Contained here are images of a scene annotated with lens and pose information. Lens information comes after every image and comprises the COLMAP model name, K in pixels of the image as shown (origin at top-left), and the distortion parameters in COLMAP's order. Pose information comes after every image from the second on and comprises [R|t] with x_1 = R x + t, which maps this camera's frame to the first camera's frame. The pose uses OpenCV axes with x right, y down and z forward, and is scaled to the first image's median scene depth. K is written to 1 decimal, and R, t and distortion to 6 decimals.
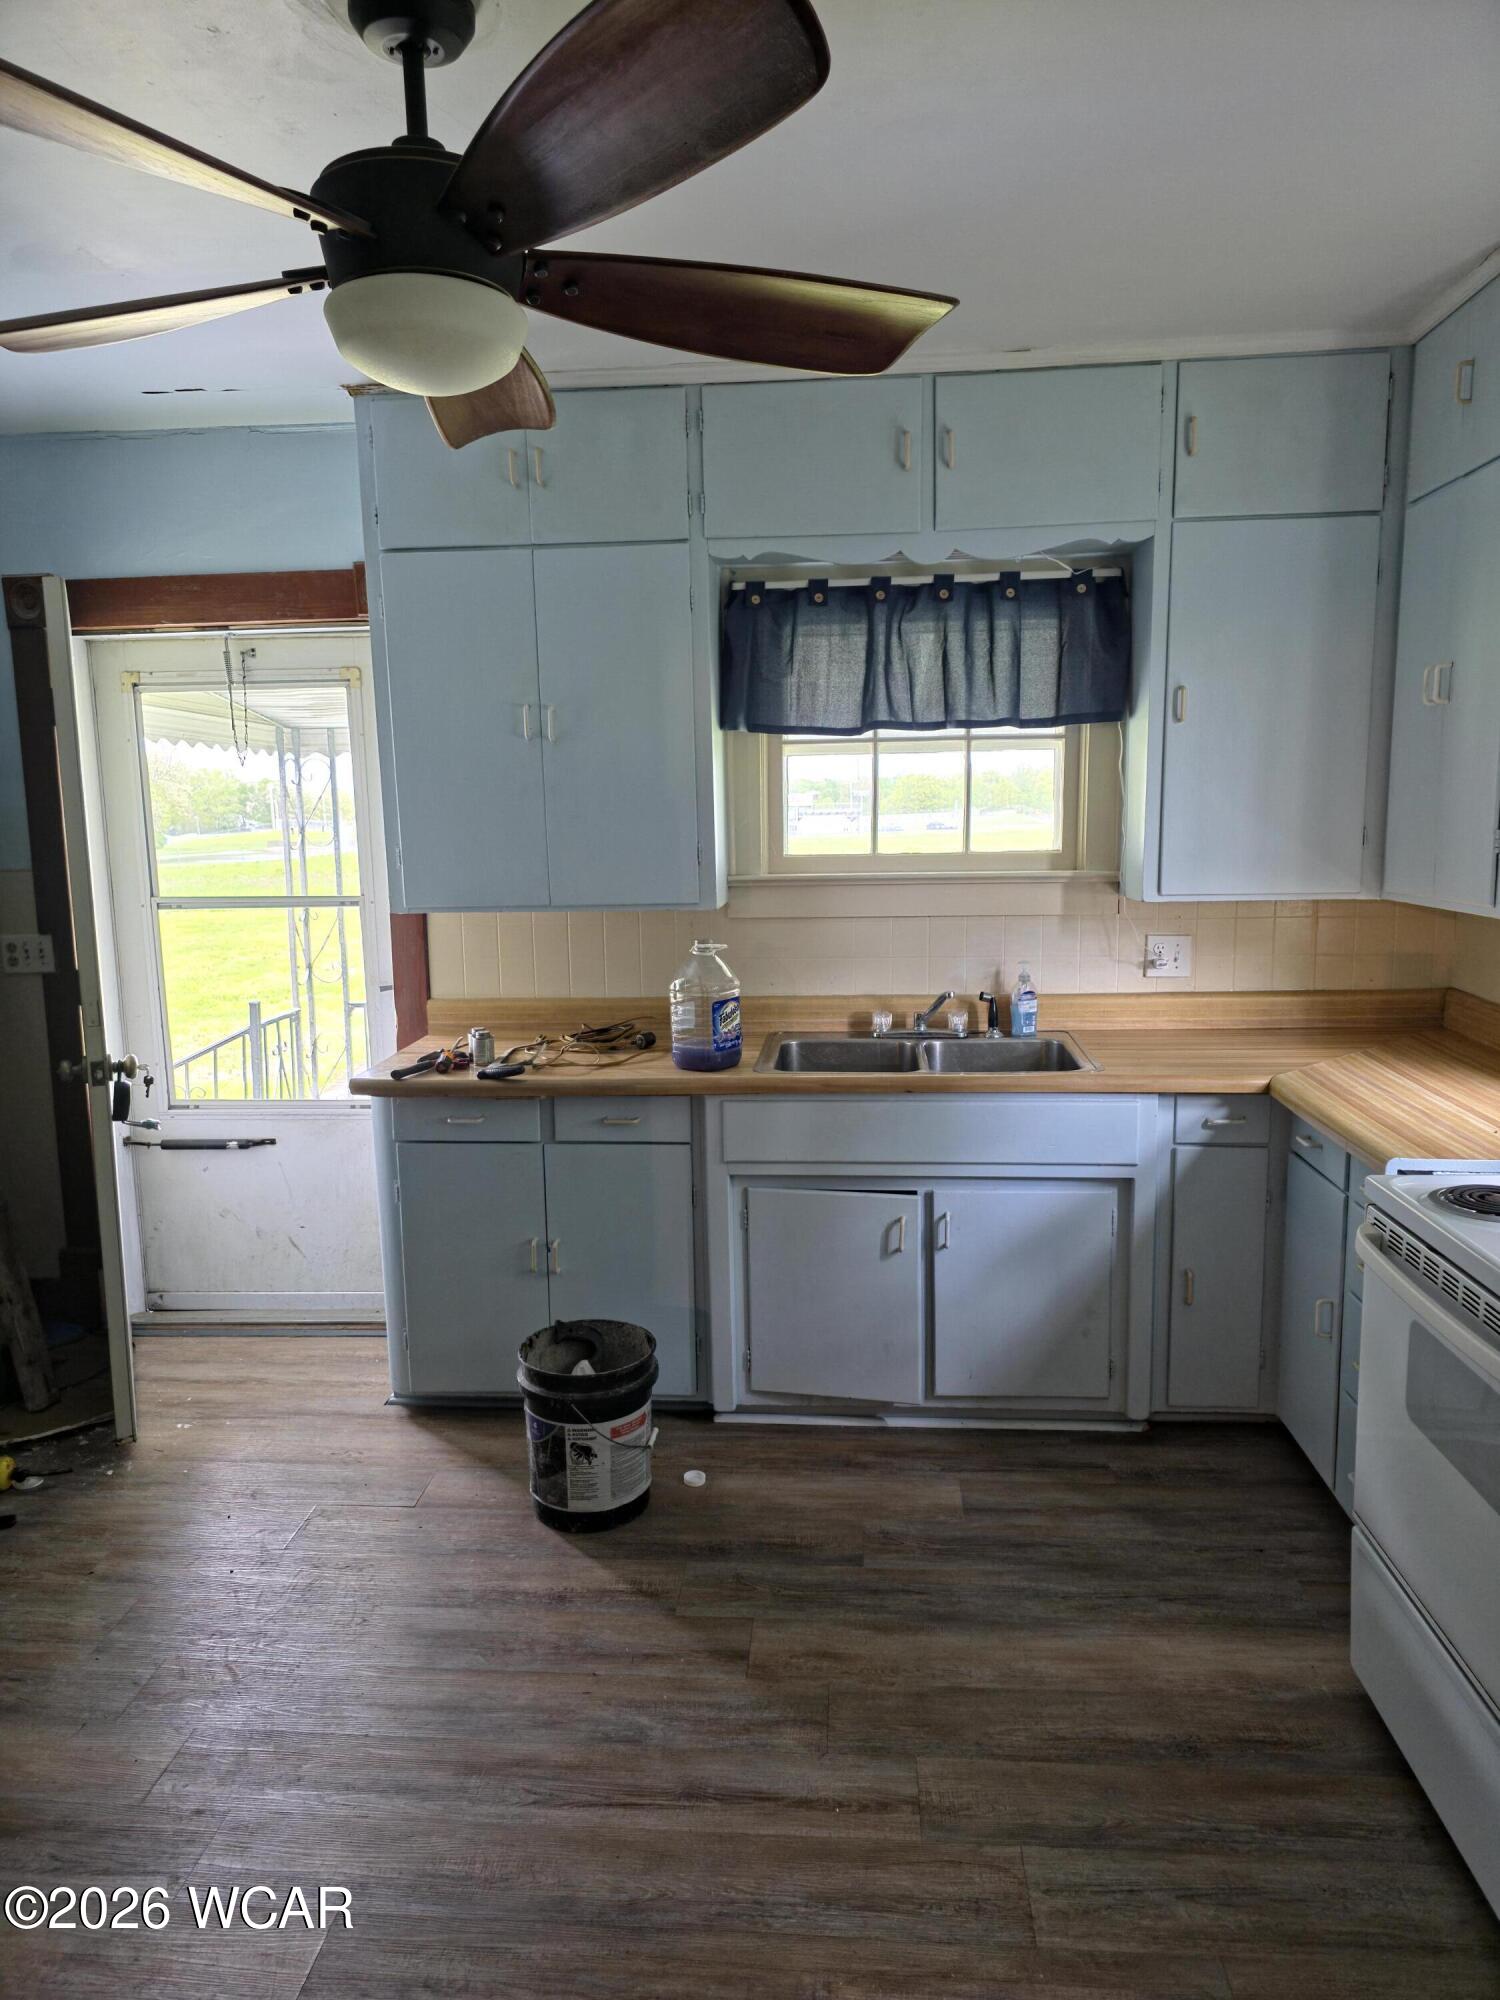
lens RADIAL K [[1352.6, 0, 747.3], [0, 1352.6, 997.1], [0, 0, 1]] dist [0.050986, -0.044514]
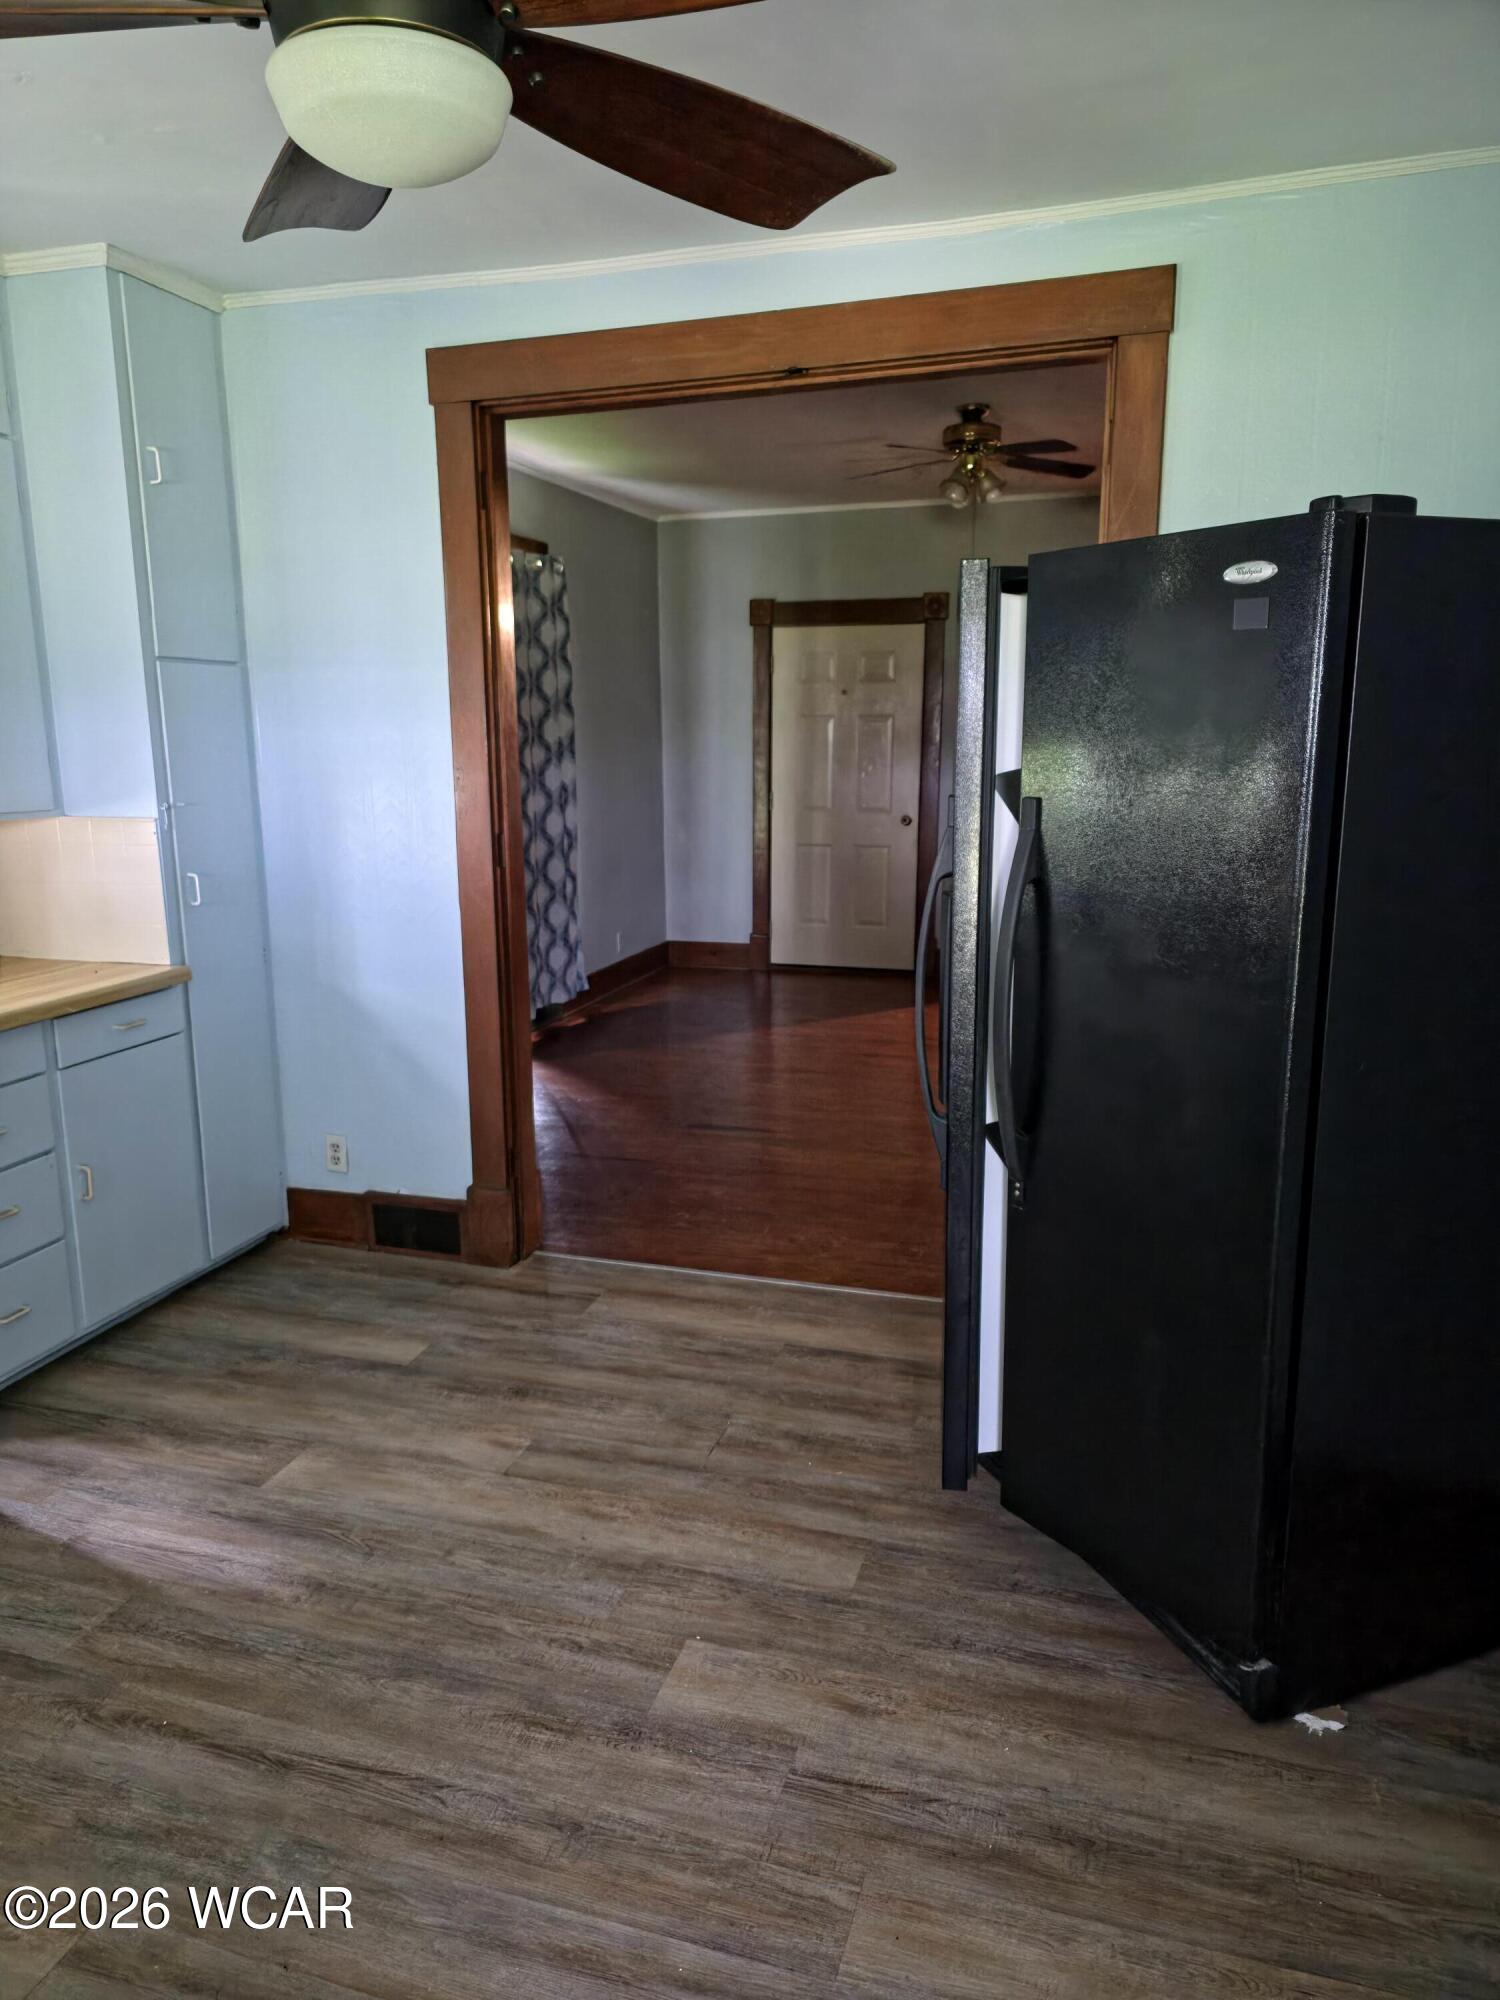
lens RADIAL K [[1352.6, 0, 742.9], [0, 1352.6, 1000.7], [0, 0, 1]] dist [0.050986, -0.044514]
pose [[-0.972930, -0.021285, 0.230116, -0.370910], [0.055801, 0.944648, 0.323305, -0.132865], [-0.224260, 0.327394, -0.917889, 1.090118]]
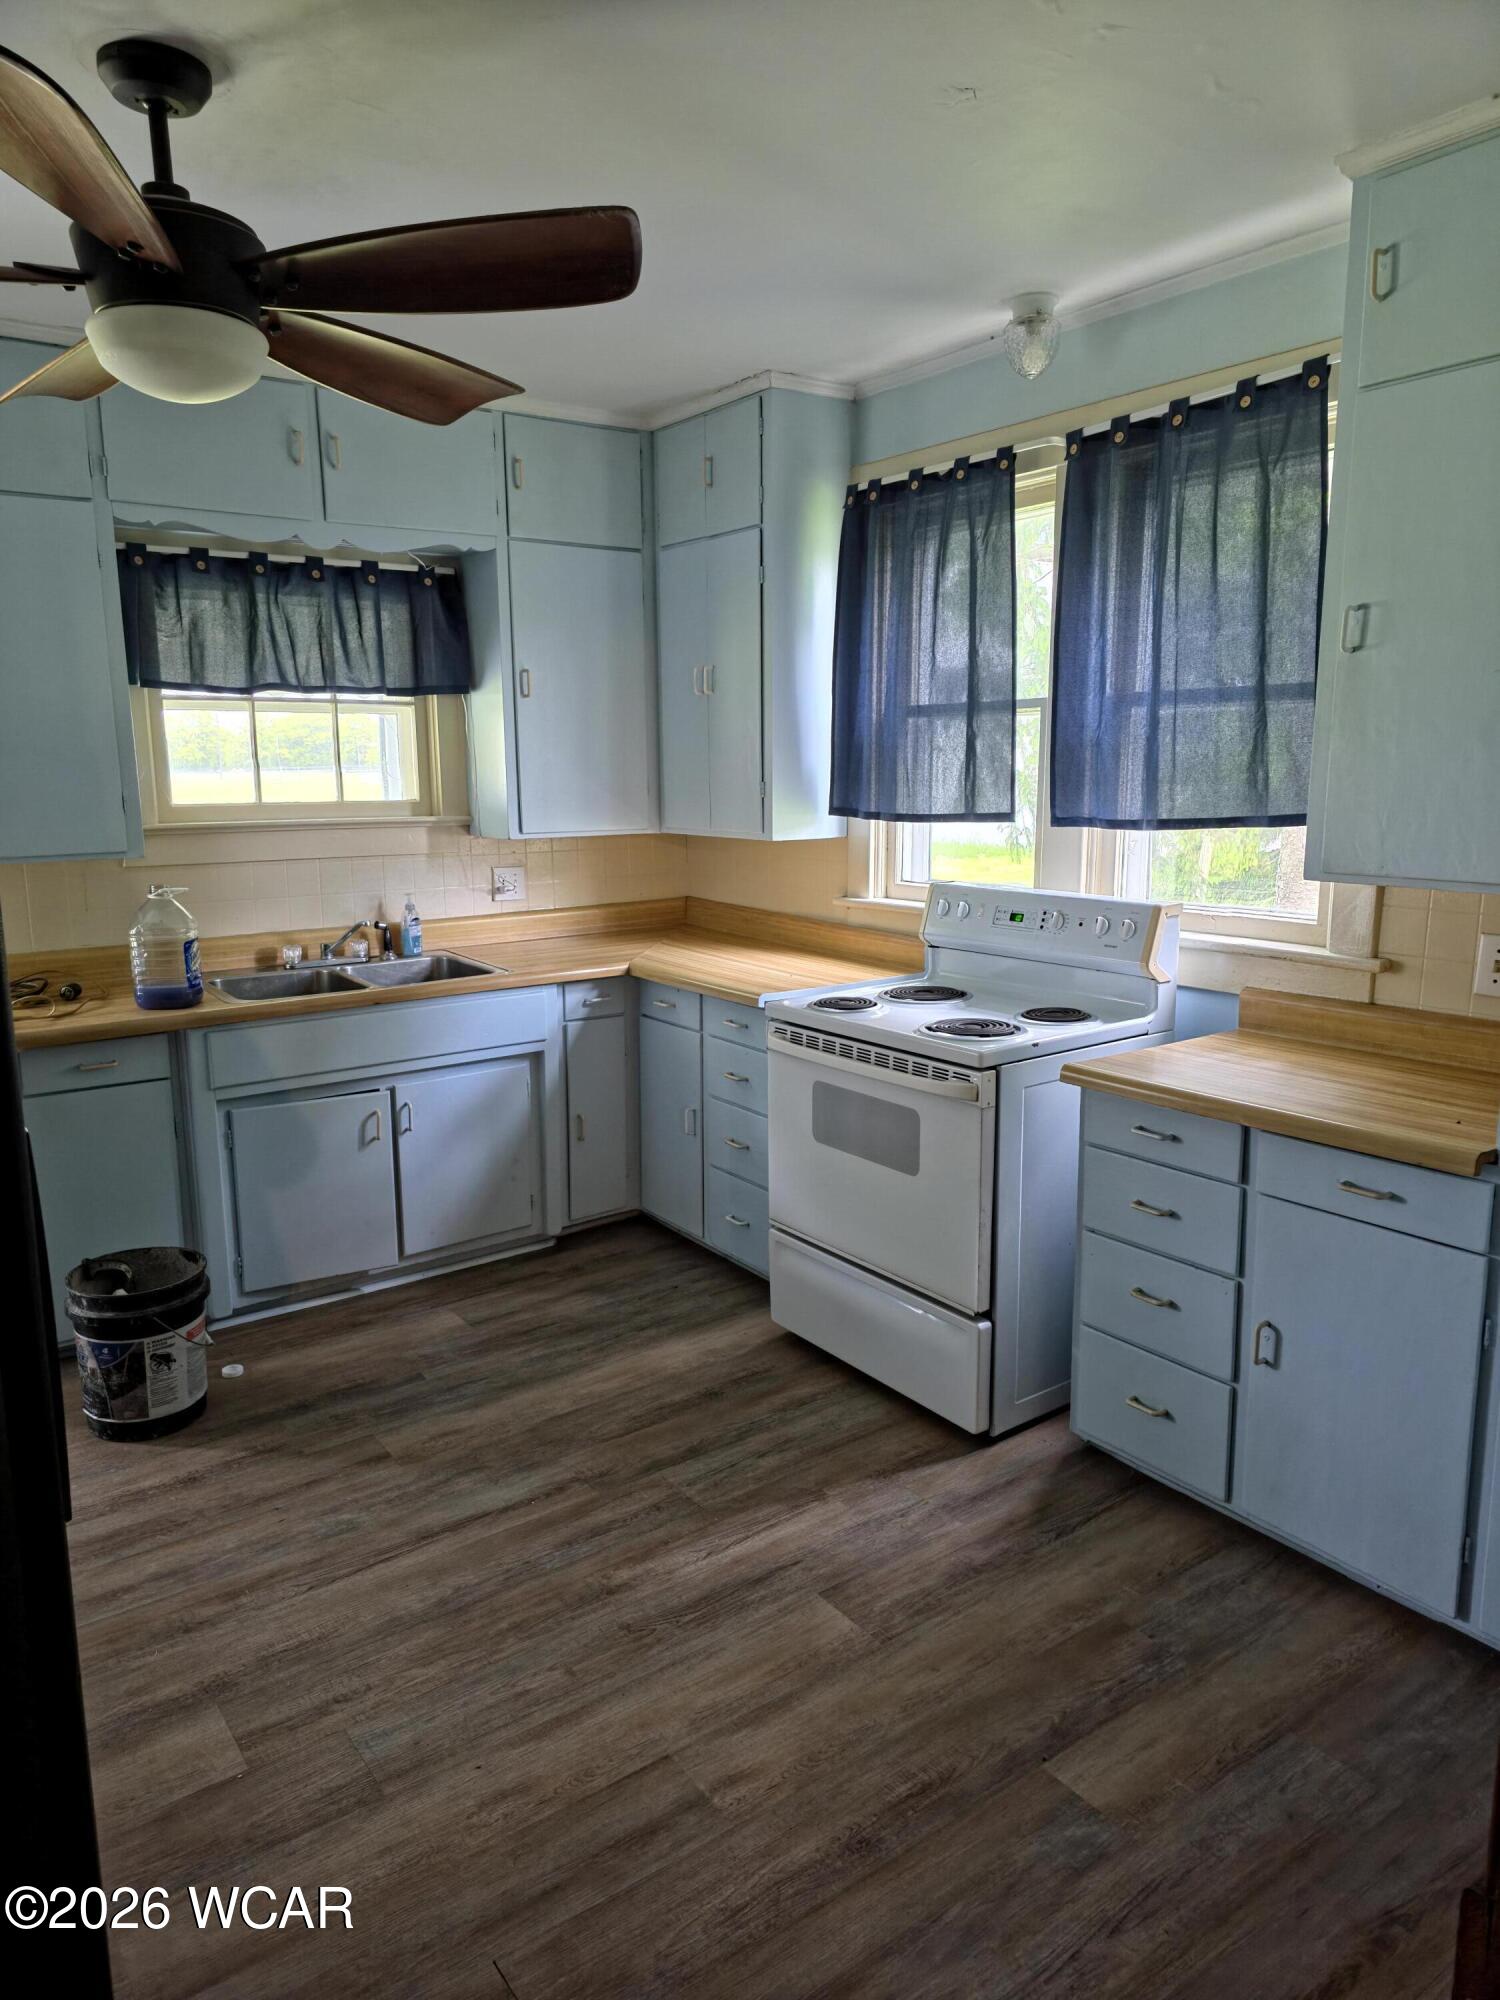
lens RADIAL K [[1352.6, 0, 748.7], [0, 1352.6, 1002.5], [0, 0, 1]] dist [0.050986, -0.044514]
pose [[0.758524, -0.107768, 0.642672, -0.389764], [0.085130, 0.994166, 0.066233, 0.017558], [-0.646060, 0.004471, 0.763273, -0.117112]]
